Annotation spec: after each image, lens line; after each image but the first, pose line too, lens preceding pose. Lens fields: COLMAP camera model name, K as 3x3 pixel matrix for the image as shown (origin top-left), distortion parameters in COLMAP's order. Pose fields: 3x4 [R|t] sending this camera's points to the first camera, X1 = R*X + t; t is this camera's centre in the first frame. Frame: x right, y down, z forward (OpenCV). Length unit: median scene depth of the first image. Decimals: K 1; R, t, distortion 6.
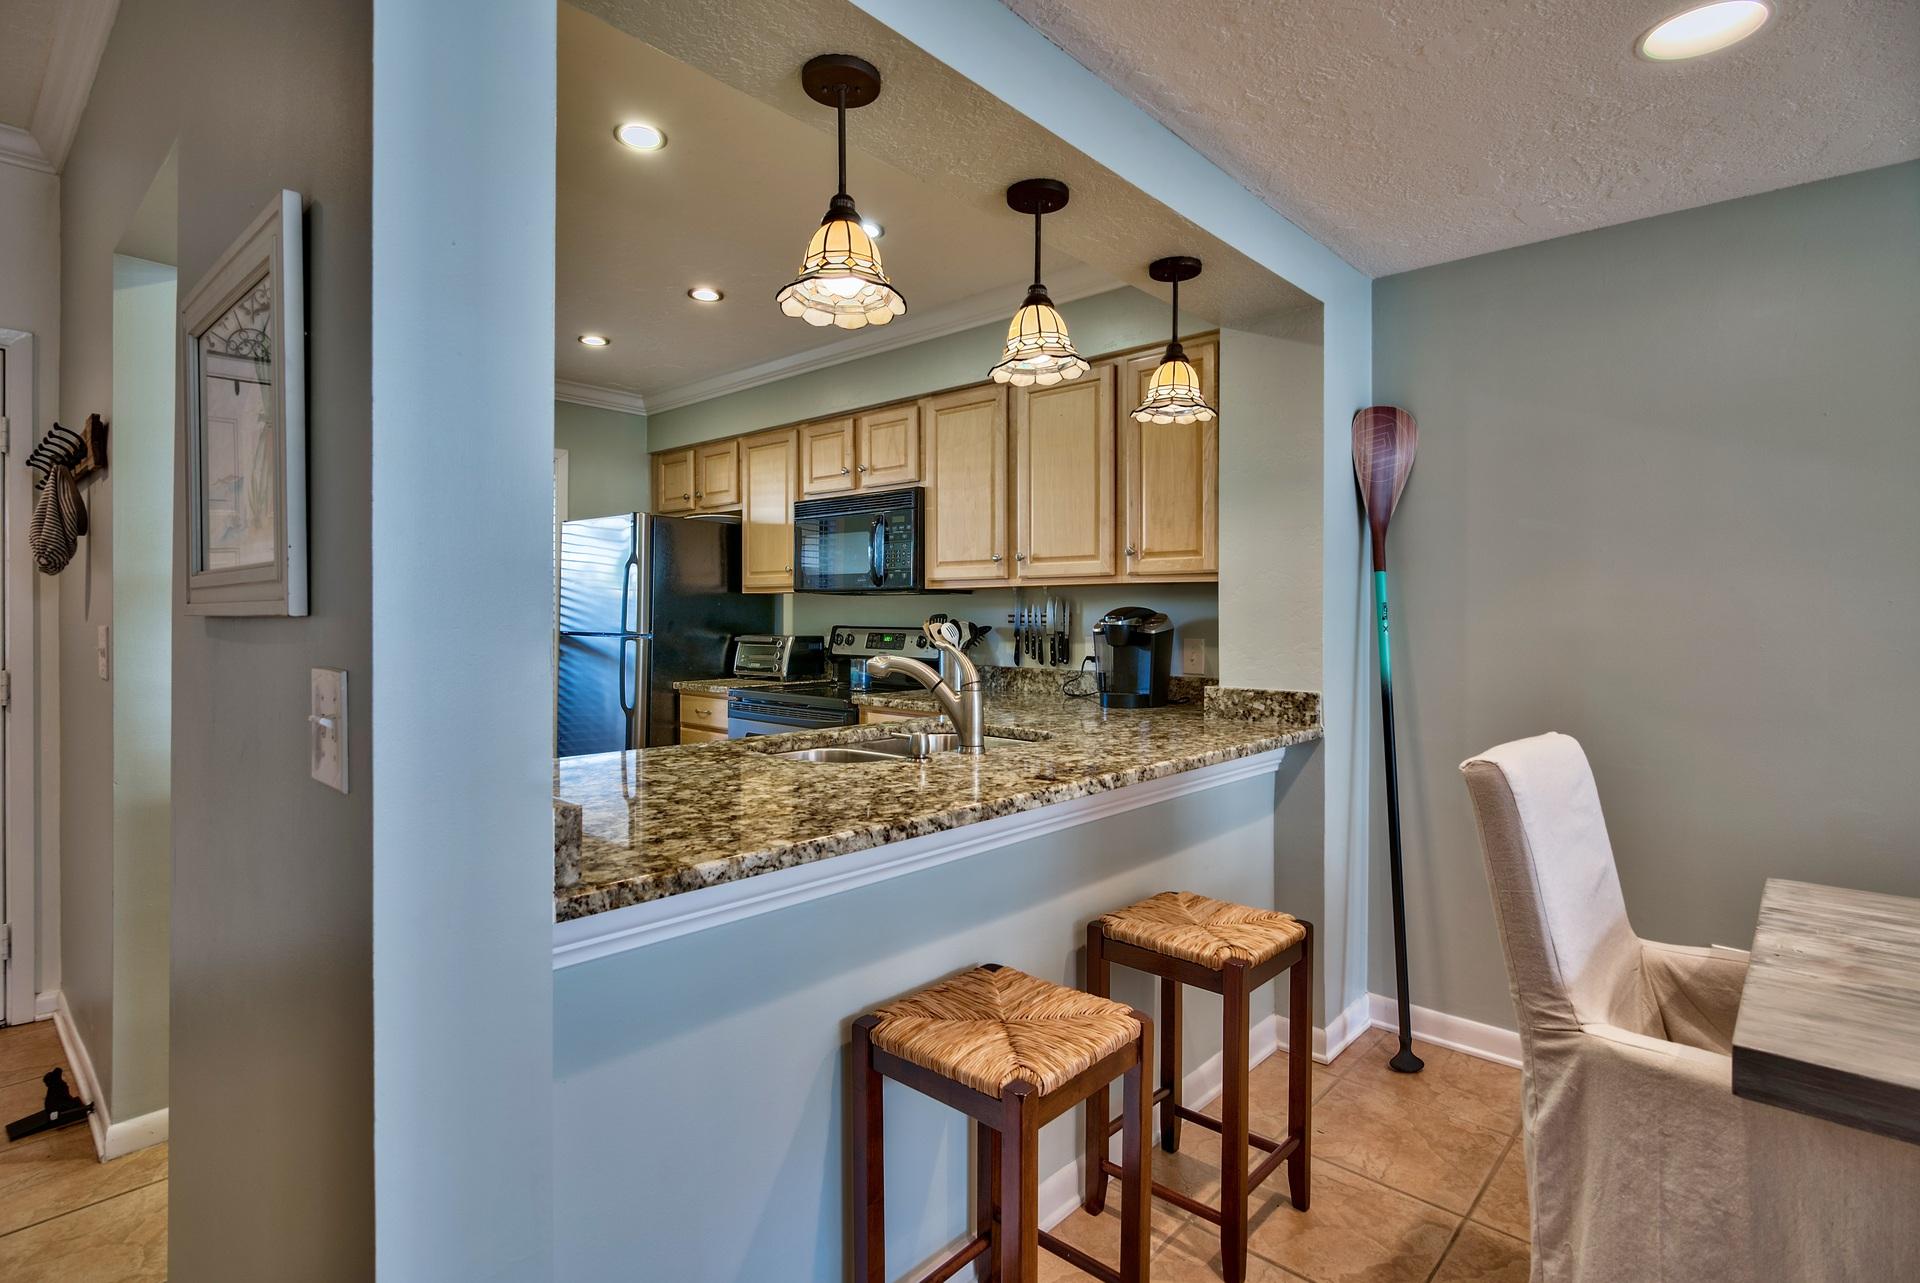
lens RADIAL K [[955.2, 0, 941.2], [0, 955.2, 616.9], [0, 0, 1]] dist [-0.002675, -0.000431]
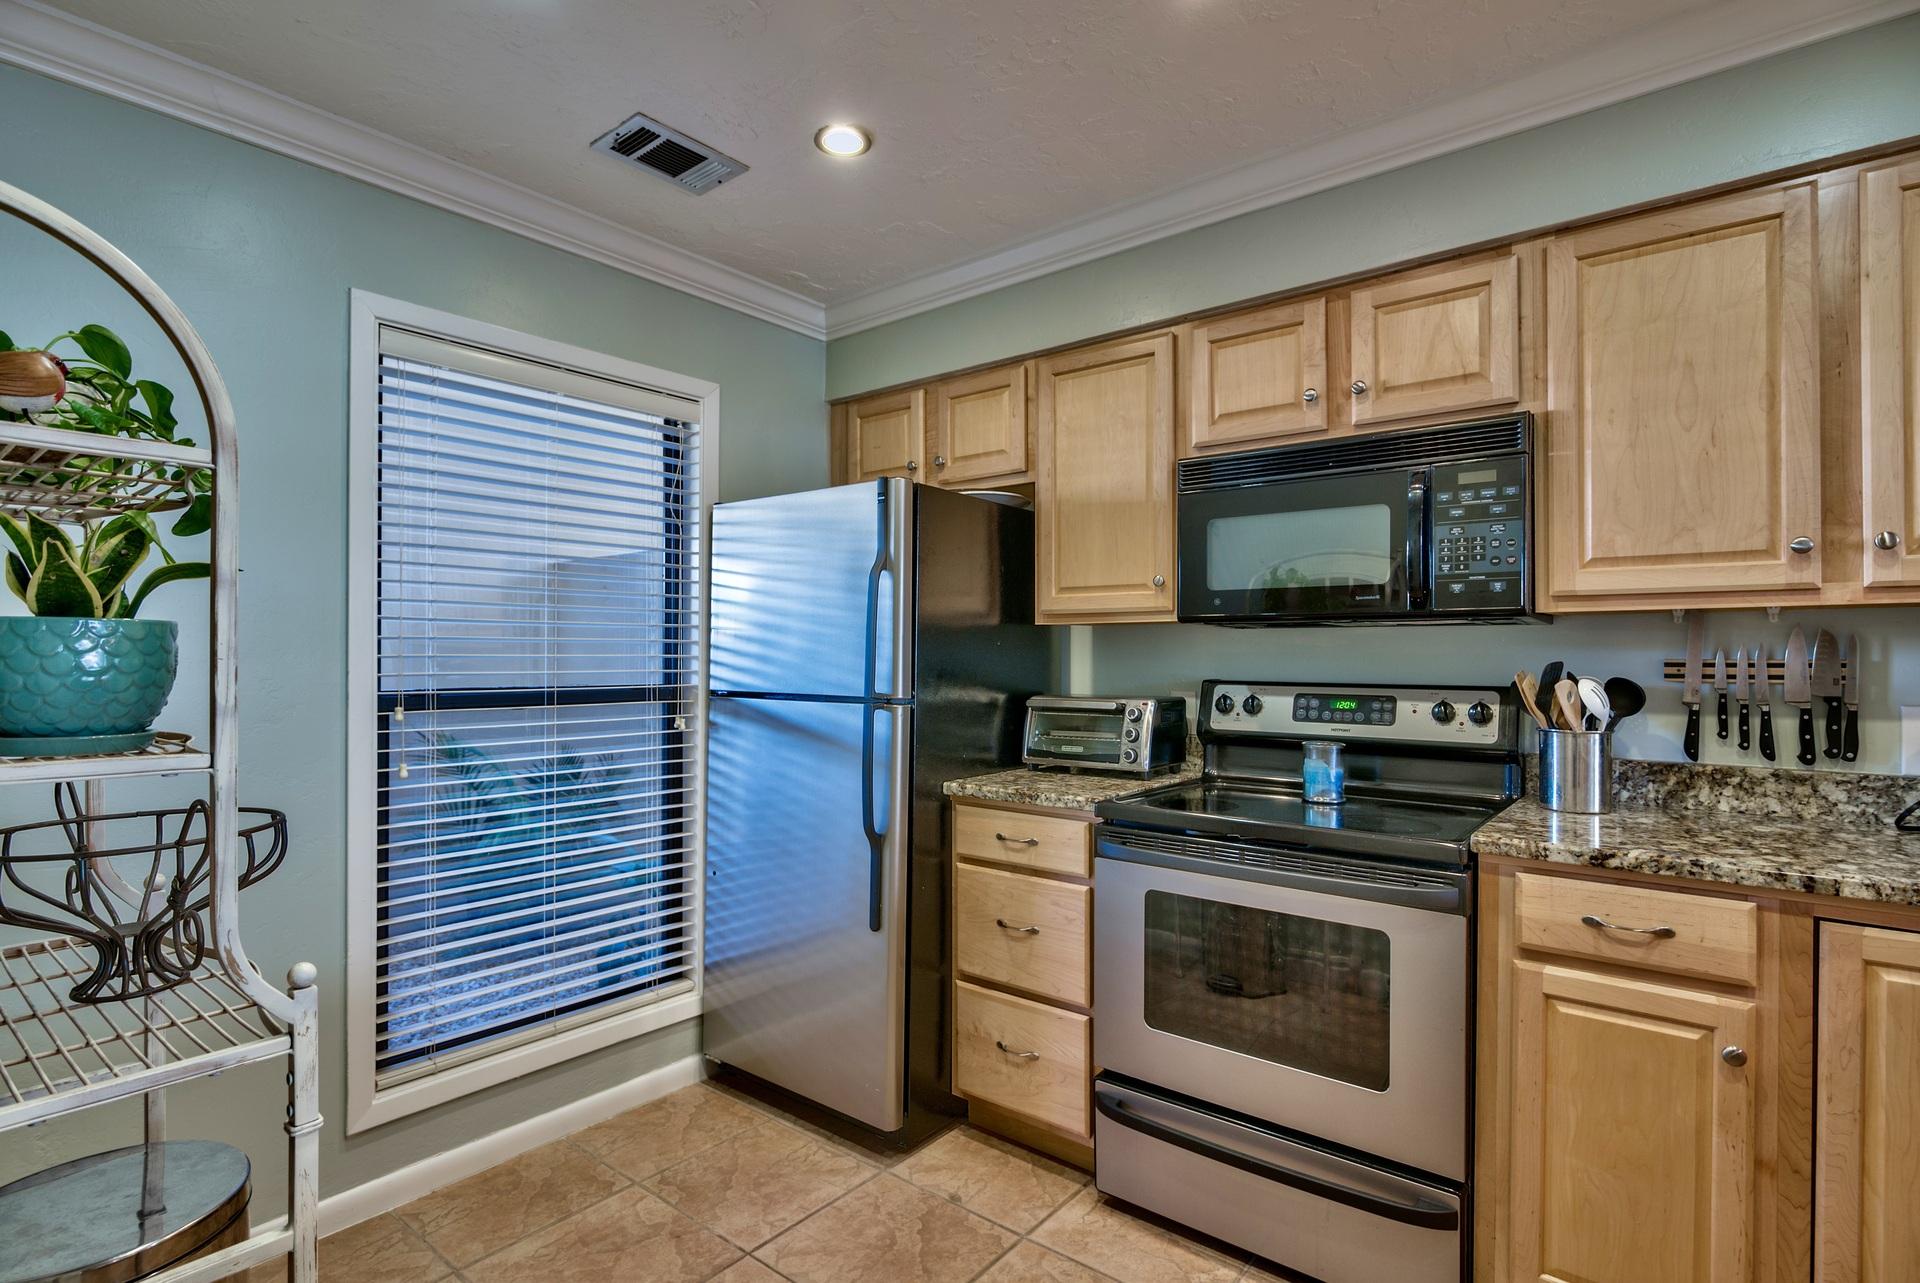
lens RADIAL K [[958.3, 0, 939.5], [0, 958.3, 648.0], [0, 0, 1]] dist [-0.002726, -0.000690]
pose [[0.998716, -0.002025, 0.050620, -0.358177], [0.002392, 0.999971, -0.007182, -0.007634], [-0.050604, 0.007294, 0.998692, 0.501780]]
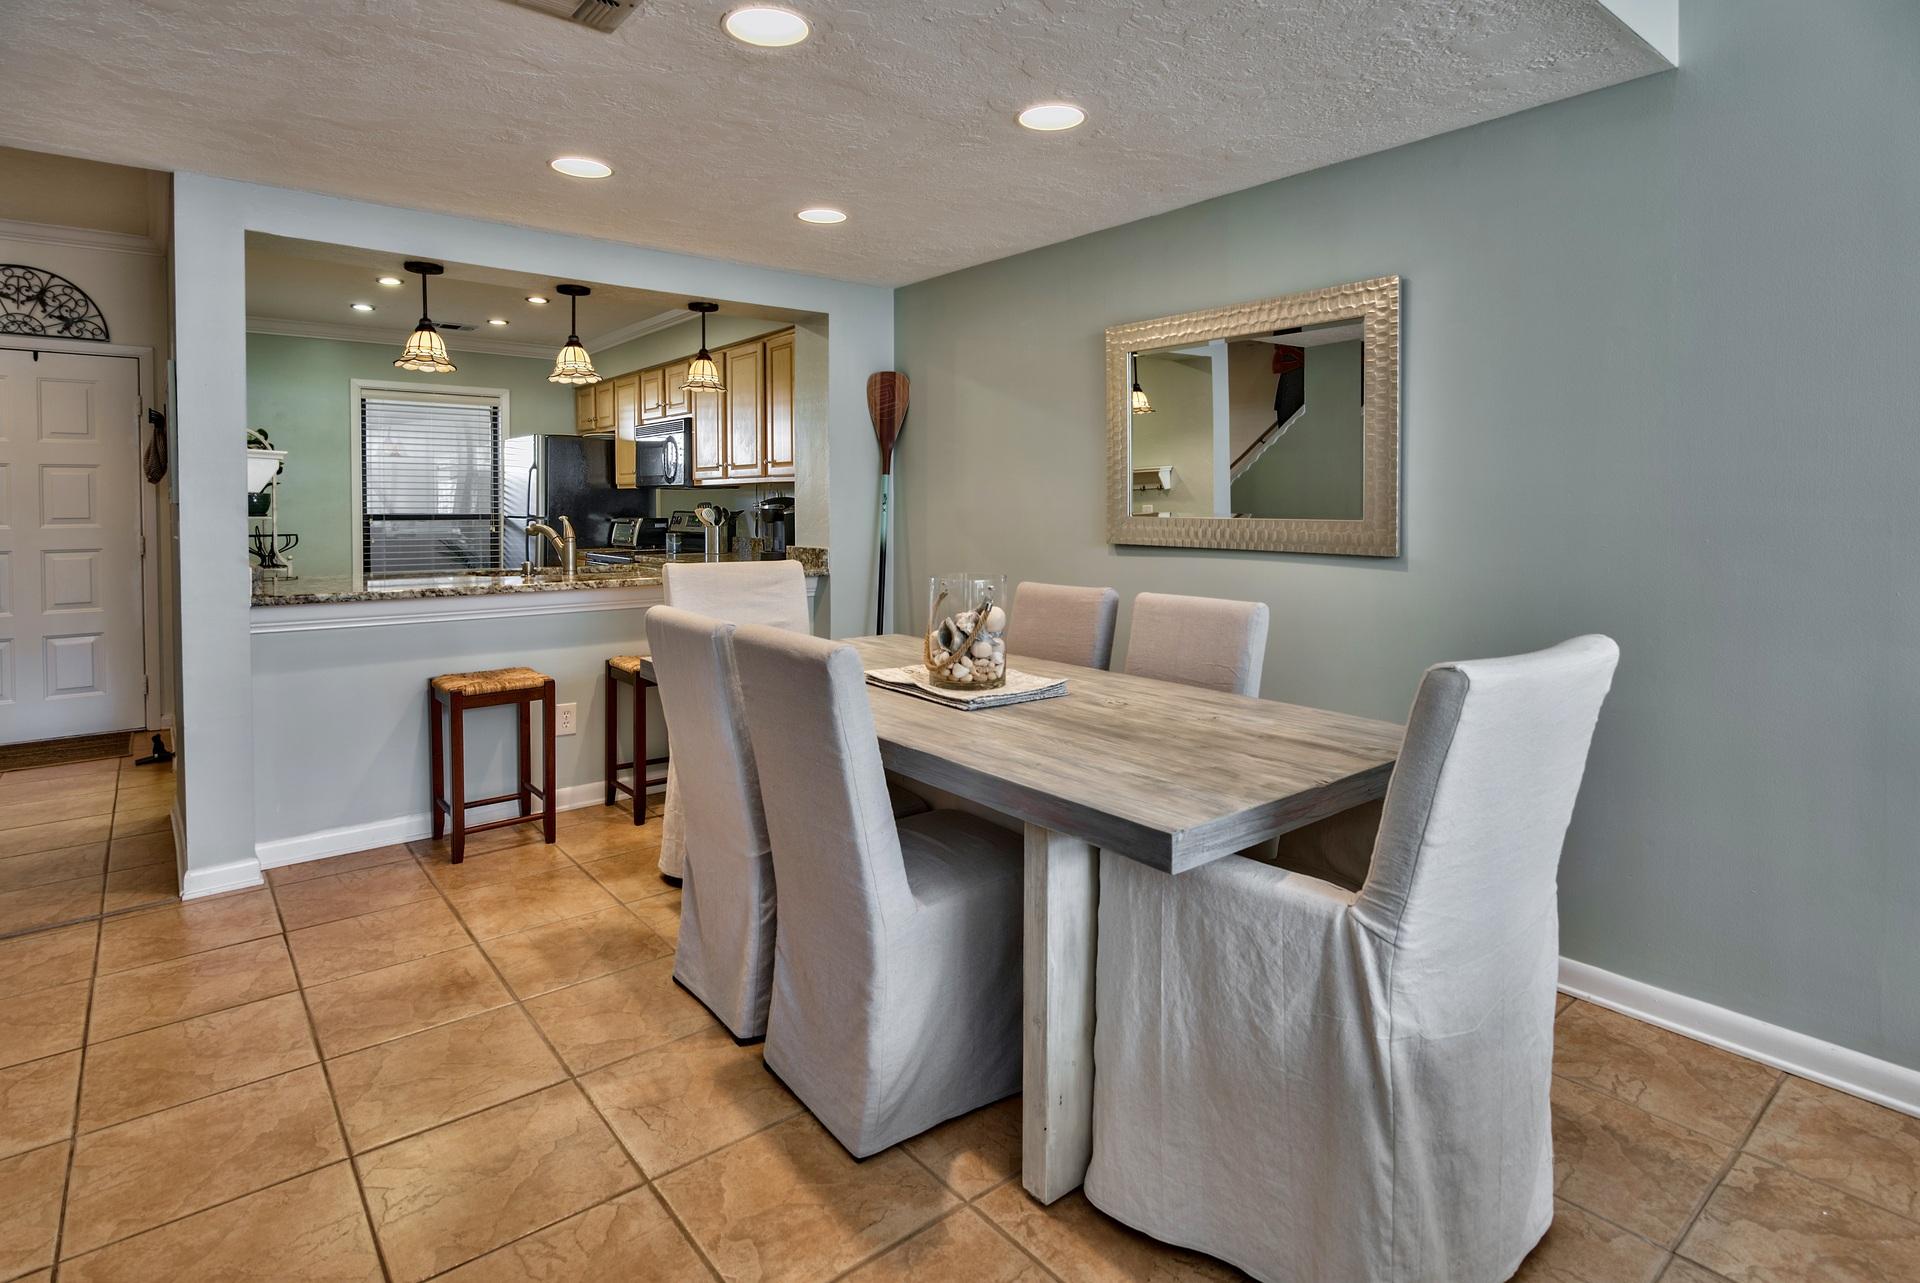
lens RADIAL K [[981.4, 0, 951.3], [0, 981.4, 522.5], [0, 0, 1]] dist [-0.004297, -0.001508]
pose [[0.990324, -0.001458, -0.138766, 0.591969], [0.003822, 0.999852, 0.016775, 0.004374], [0.138721, -0.017143, 0.990183, -0.465251]]
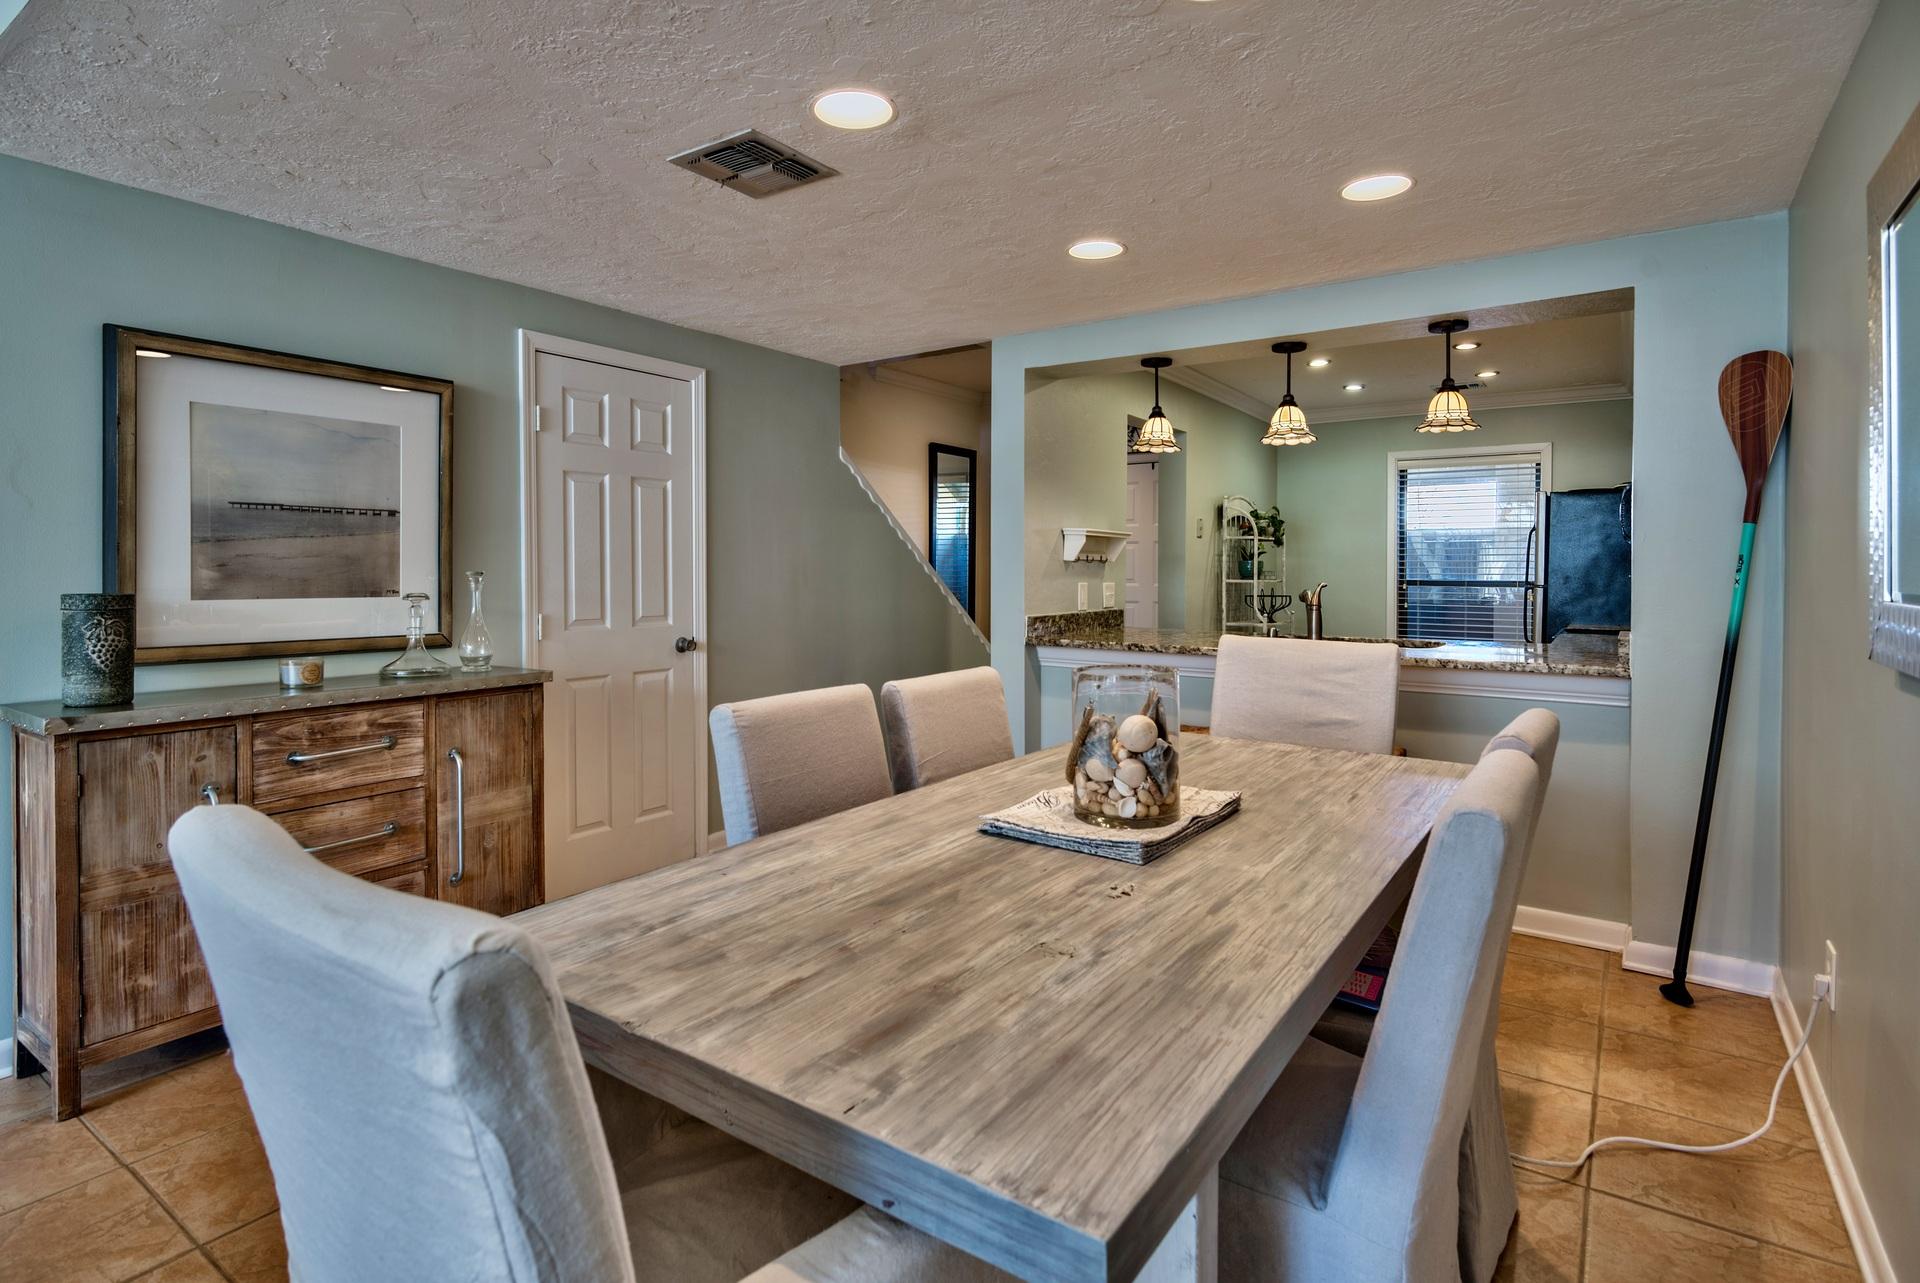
lens RADIAL K [[951.4, 0, 950.9], [0, 951.4, 574.9], [0, 0, 1]] dist [0.000268, 0.000602]
pose [[0.137540, 0.004956, -0.990484, 0.959243], [-0.006068, 0.999973, 0.004161, 0.004197], [0.990478, 0.005438, 0.137567, 0.029811]]
